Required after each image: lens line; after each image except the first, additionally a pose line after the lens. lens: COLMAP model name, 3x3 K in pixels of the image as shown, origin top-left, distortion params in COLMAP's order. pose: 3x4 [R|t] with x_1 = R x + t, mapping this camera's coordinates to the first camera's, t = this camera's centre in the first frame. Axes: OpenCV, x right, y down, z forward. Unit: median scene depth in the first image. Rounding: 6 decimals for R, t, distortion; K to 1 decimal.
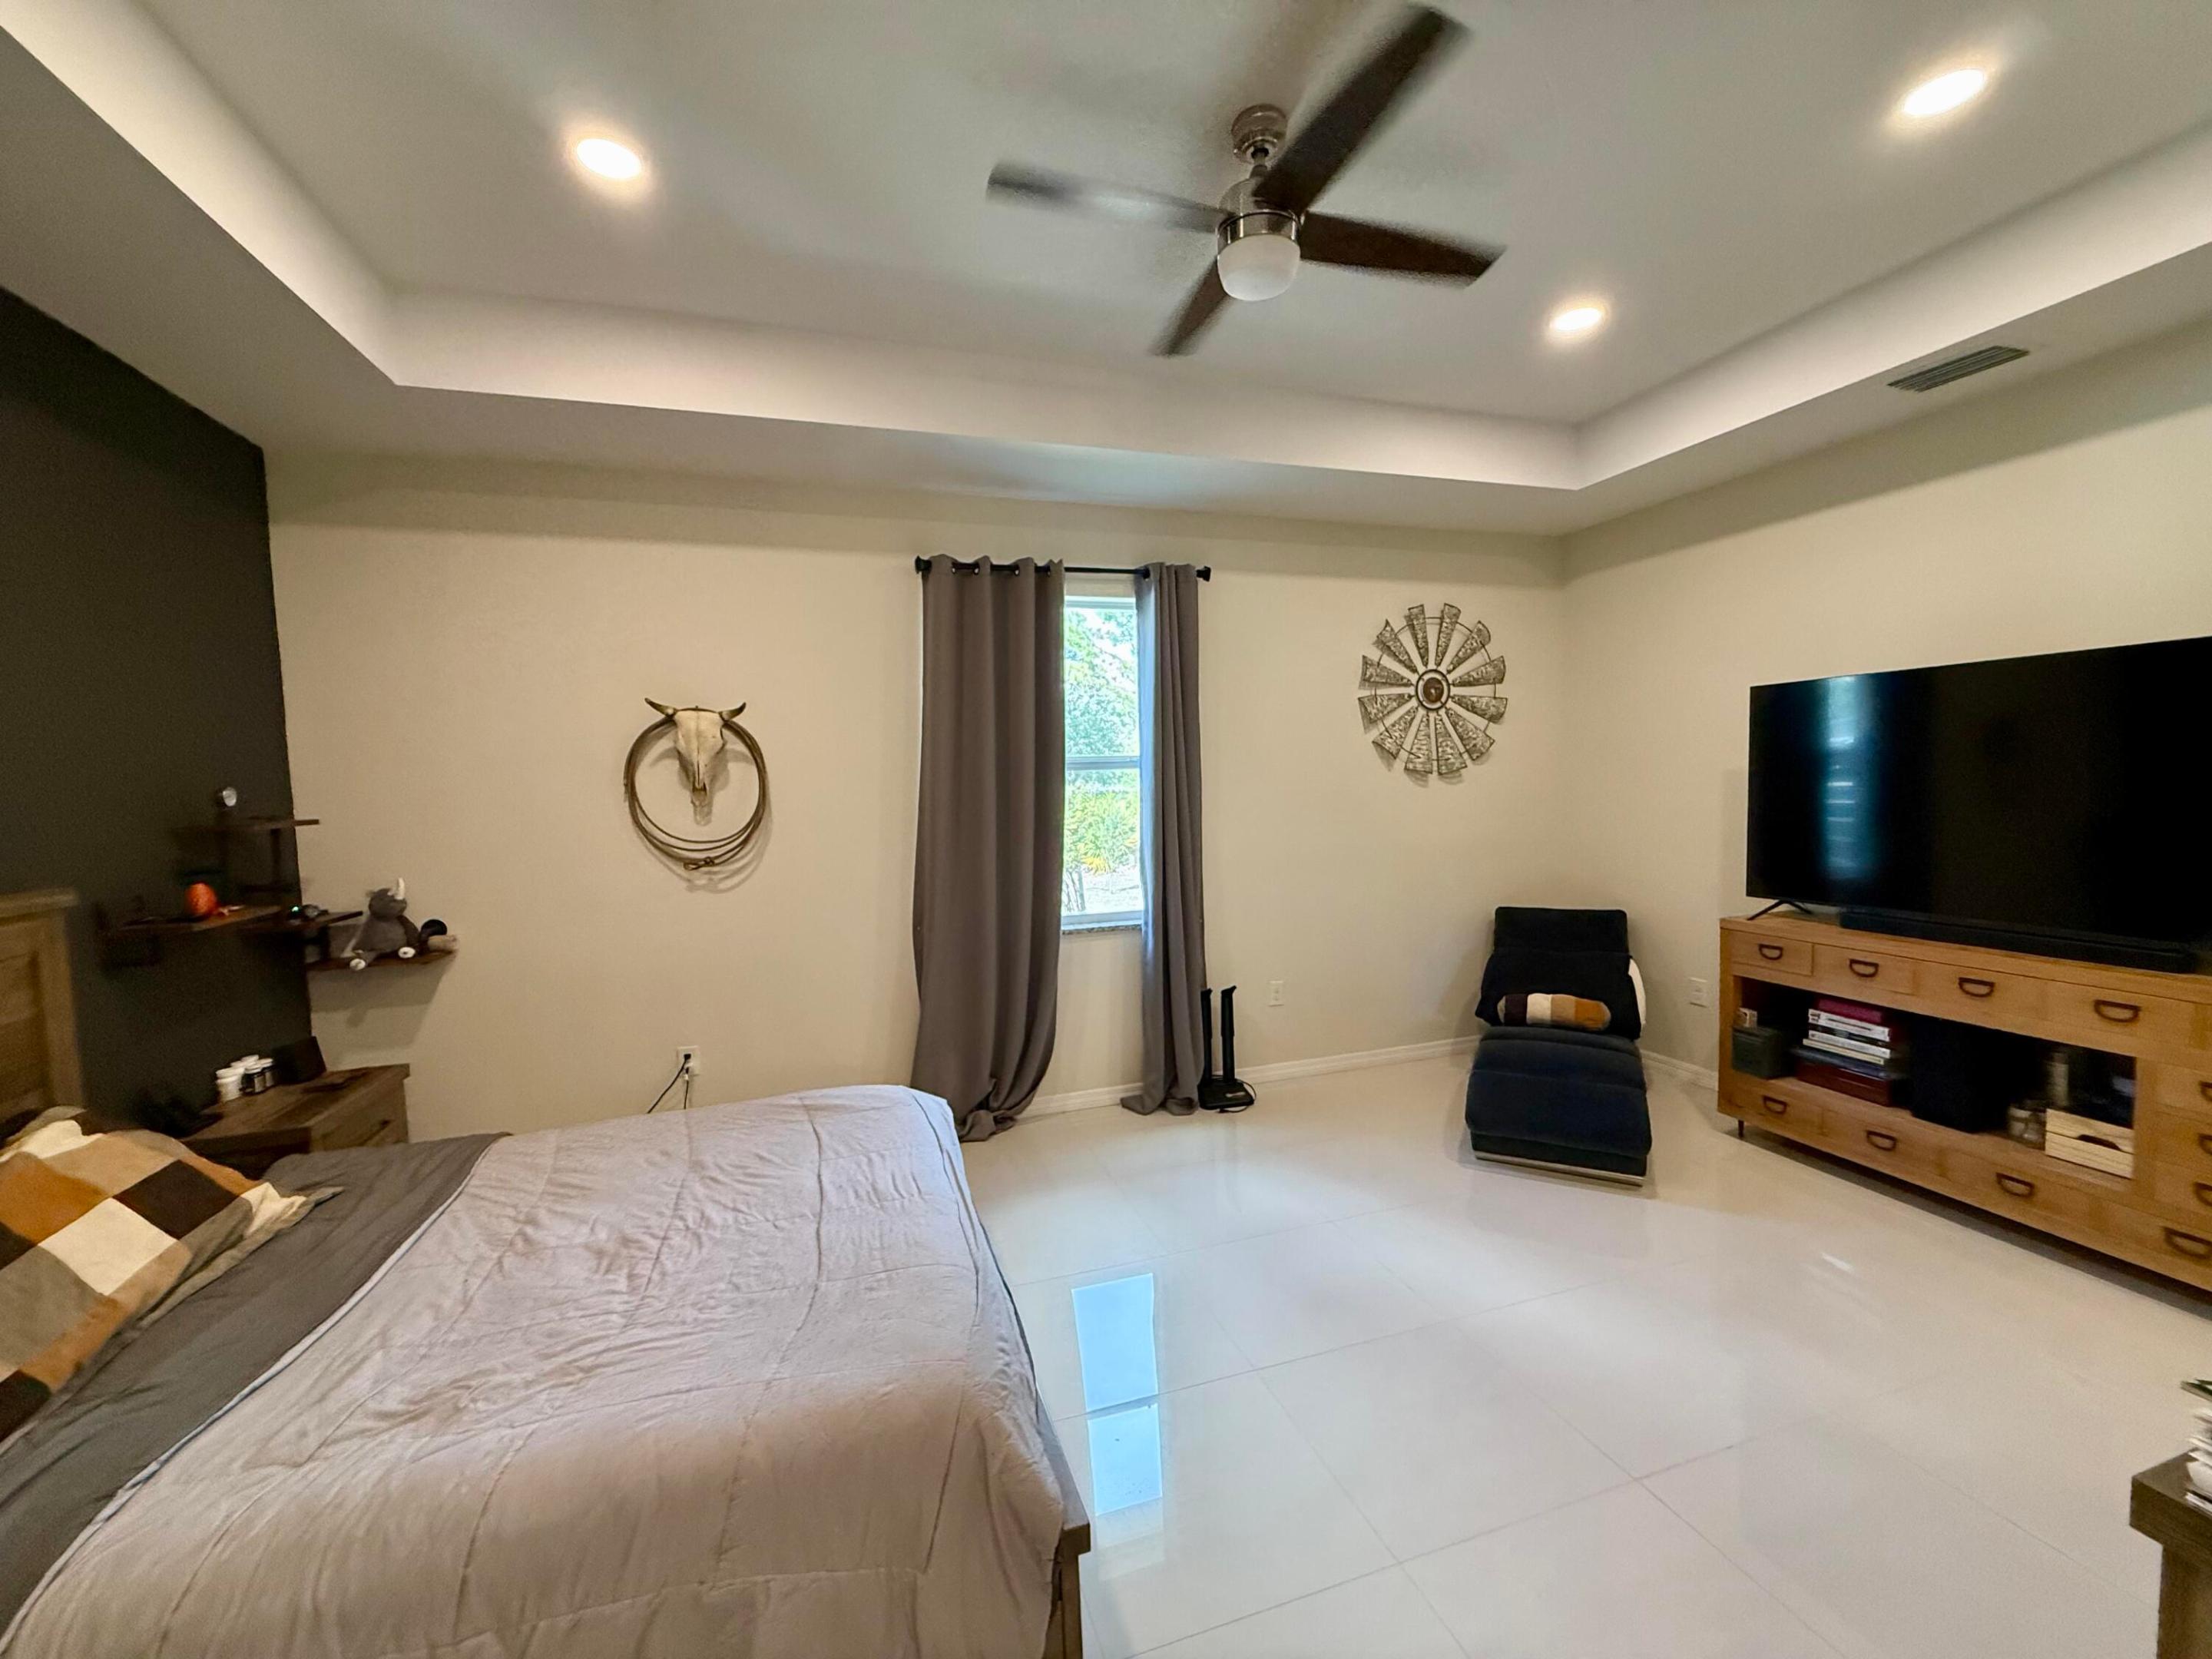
lens RADIAL K [[881.2, 0, 1103.2], [0, 881.2, 833.0], [0, 0, 1]] dist [-0.001102, 0.000085]
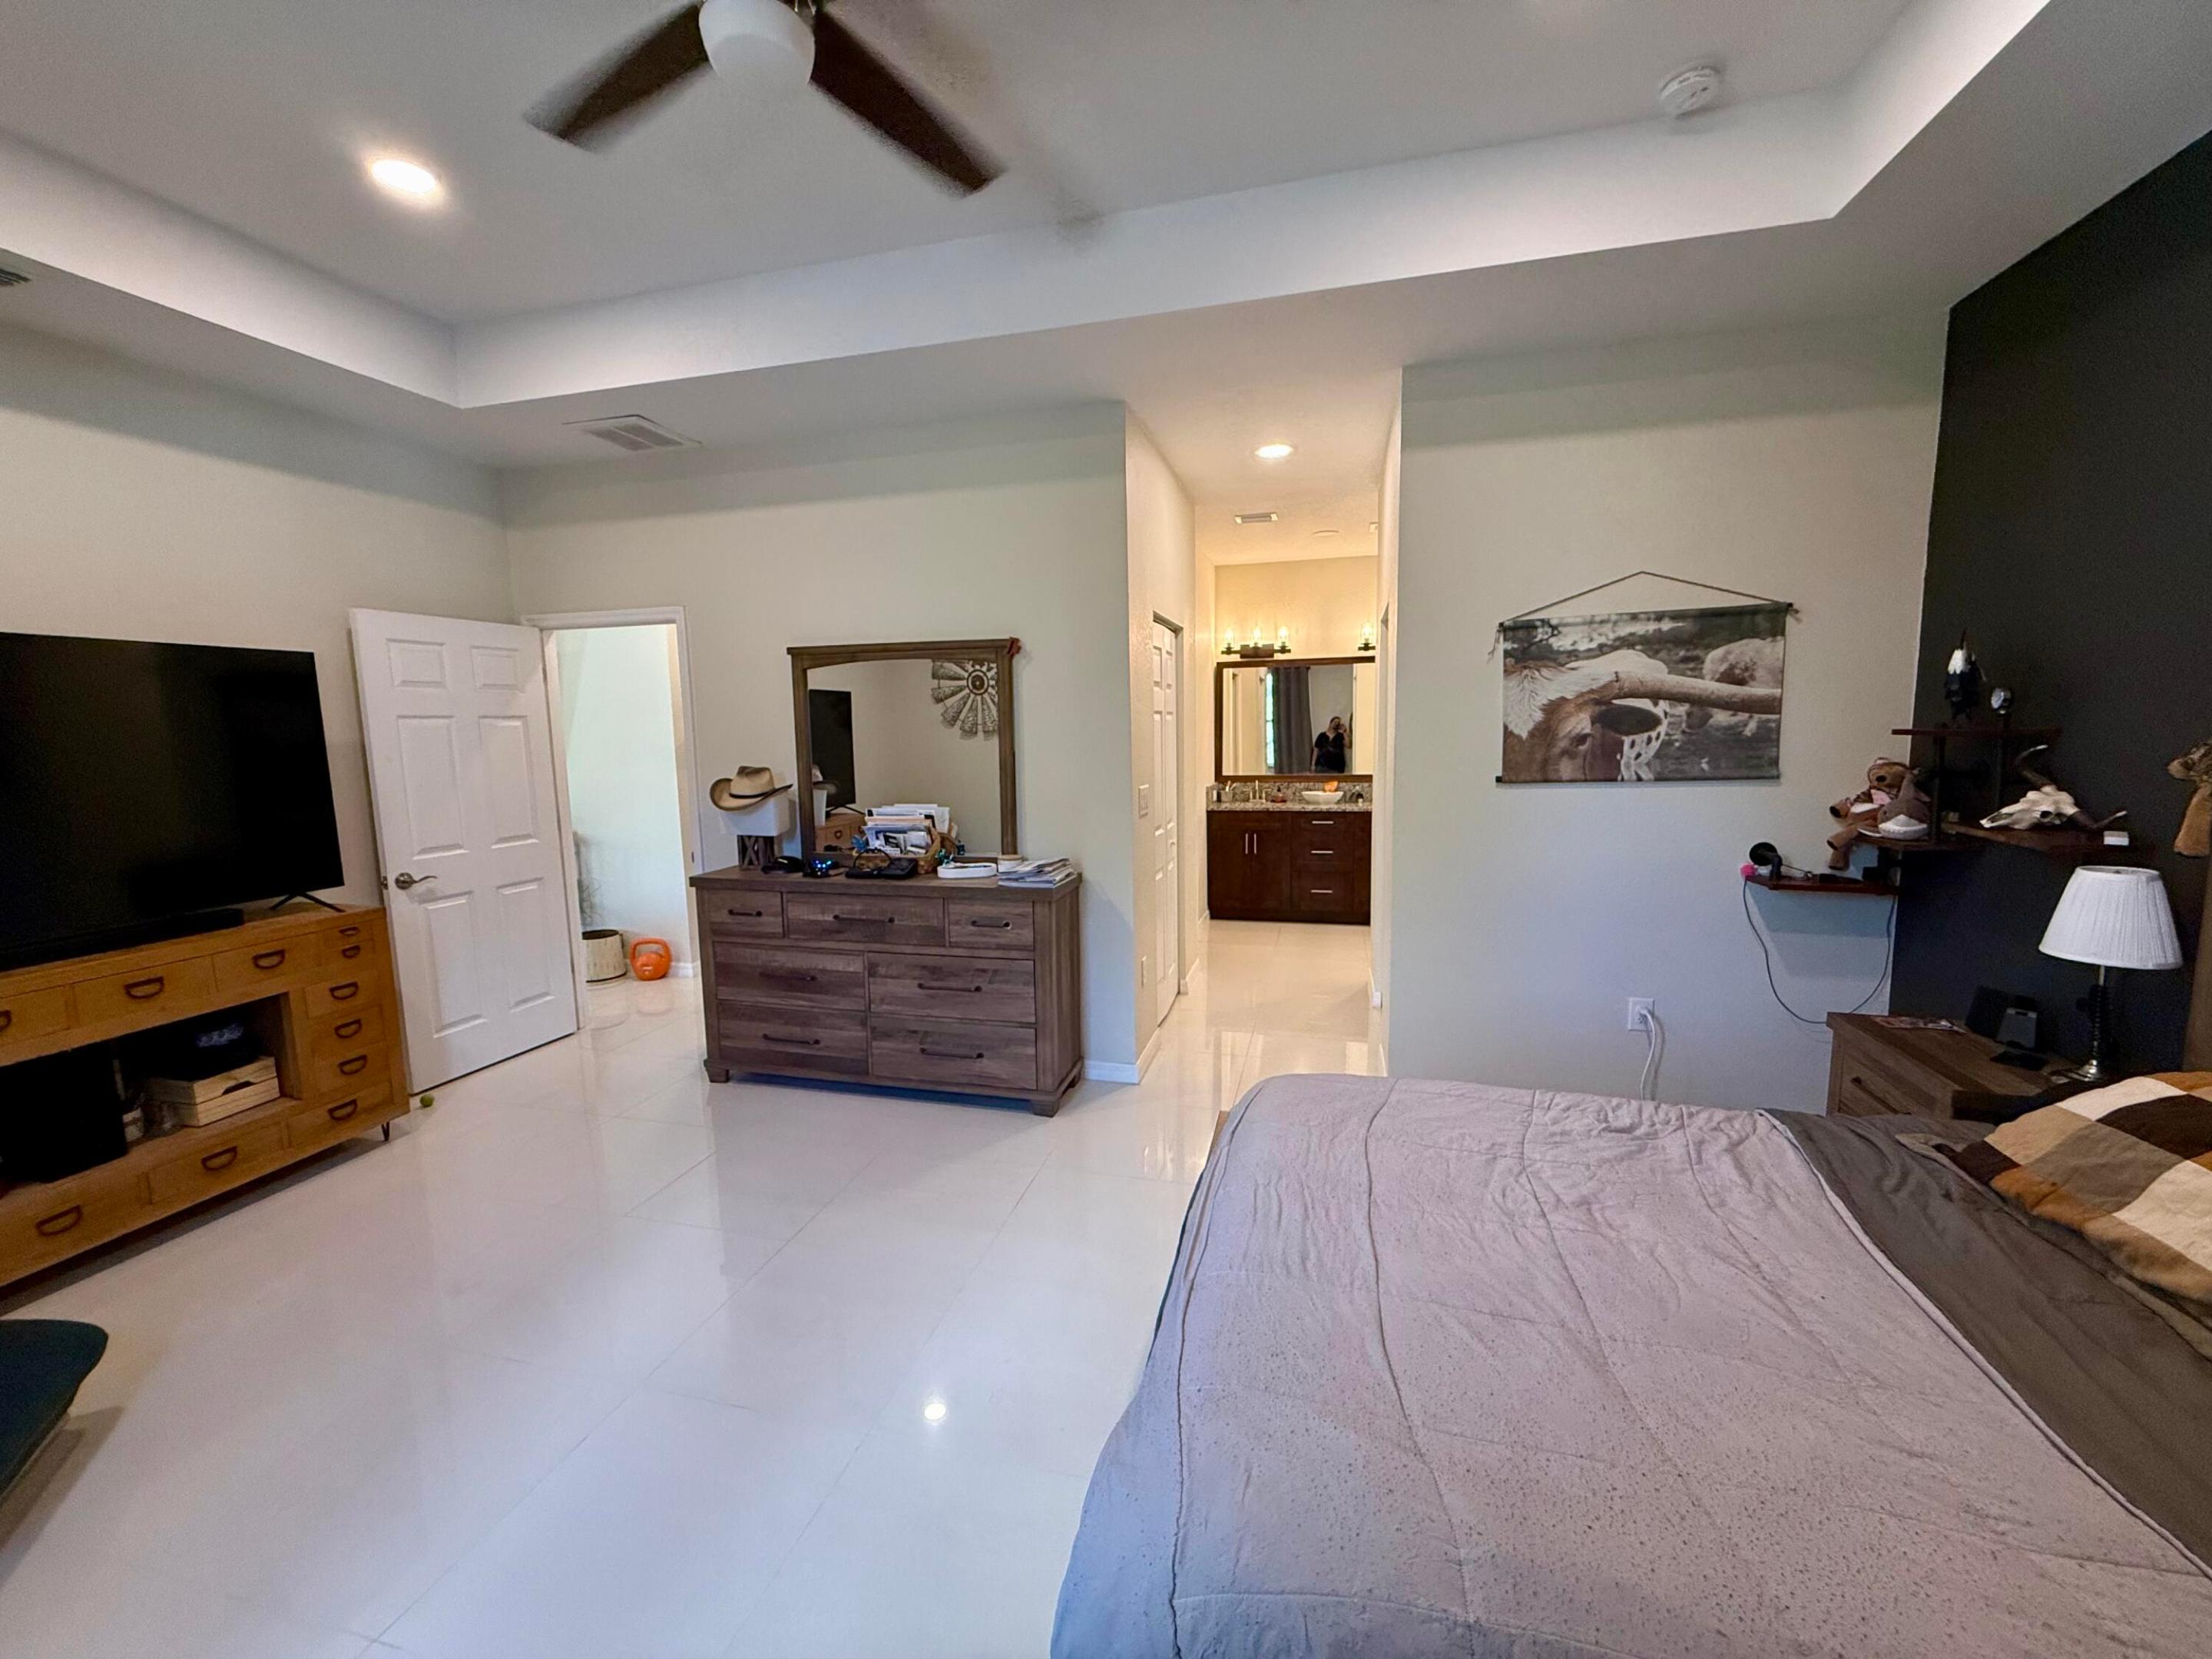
lens RADIAL K [[881.2, 0, 1103.2], [0, 881.2, 833.0], [0, 0, 1]] dist [-0.001102, 0.000085]
pose [[-0.843980, -0.022553, 0.535901, -0.668051], [0.076039, 0.983994, 0.161163, -0.111335], [-0.530958, 0.176768, -0.828756, 2.155903]]
